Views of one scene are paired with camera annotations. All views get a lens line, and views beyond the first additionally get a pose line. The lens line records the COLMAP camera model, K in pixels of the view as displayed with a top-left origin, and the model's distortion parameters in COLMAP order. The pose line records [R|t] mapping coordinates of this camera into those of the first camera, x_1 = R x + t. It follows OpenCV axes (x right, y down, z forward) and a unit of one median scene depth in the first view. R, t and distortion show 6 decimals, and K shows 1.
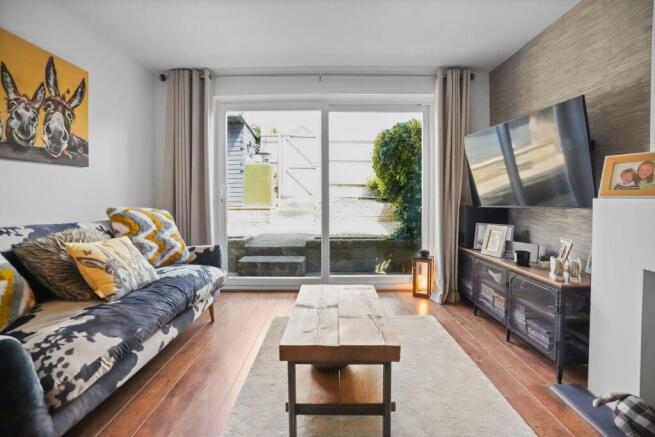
lens RADIAL K [[308.0, 0, 326.8], [0, 308.0, 214.0], [0, 0, 1]] dist [-0.072223, 0.029653]
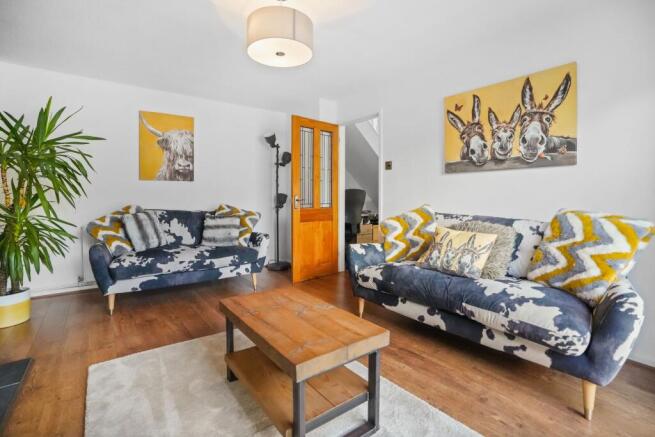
lens RADIAL K [[308.0, 0, 326.8], [0, 308.0, 214.0], [0, 0, 1]] dist [-0.072223, 0.029653]
pose [[-0.780072, 0.036767, -0.624609, 0.416628], [-0.035382, 0.994082, 0.102705, -0.078886], [0.624689, 0.102217, -0.774155, 1.361395]]
